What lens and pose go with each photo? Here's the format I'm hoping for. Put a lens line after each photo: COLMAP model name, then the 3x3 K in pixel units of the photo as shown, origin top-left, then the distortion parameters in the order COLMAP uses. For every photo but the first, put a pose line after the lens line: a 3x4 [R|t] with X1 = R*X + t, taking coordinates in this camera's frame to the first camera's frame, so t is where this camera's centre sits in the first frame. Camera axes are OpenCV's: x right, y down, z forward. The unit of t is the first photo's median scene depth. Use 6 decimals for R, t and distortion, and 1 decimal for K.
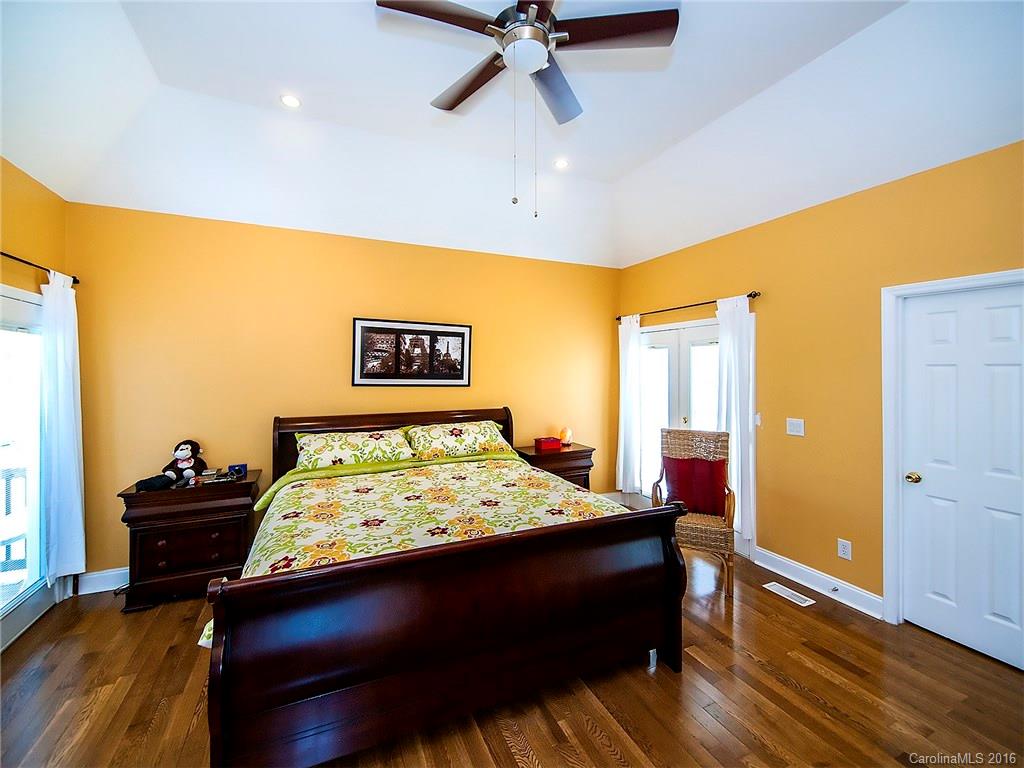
lens RADIAL K [[420.2, 0, 510.6], [0, 420.2, 378.3], [0, 0, 1]] dist [0.001502, -0.000215]
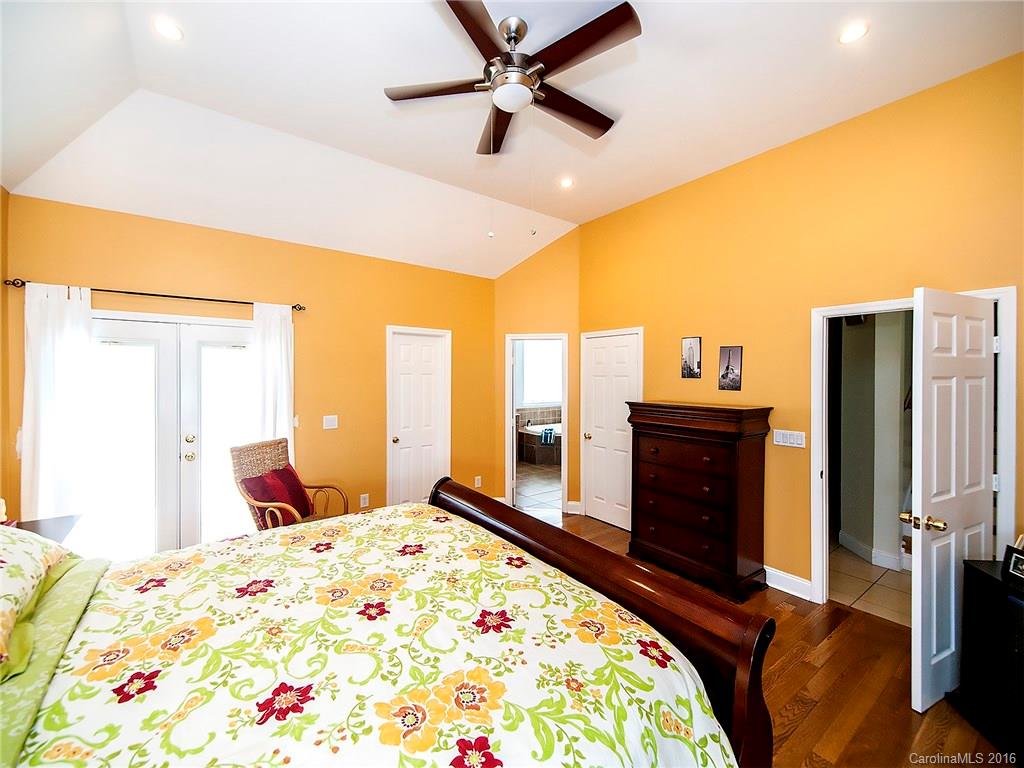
lens RADIAL K [[420.2, 0, 510.6], [0, 420.2, 378.3], [0, 0, 1]] dist [0.001502, -0.000215]
pose [[-0.200732, -0.005835, 0.979629, -0.843139], [0.014376, 0.999857, 0.008902, -0.021112], [-0.979541, 0.015870, -0.200619, 0.976145]]
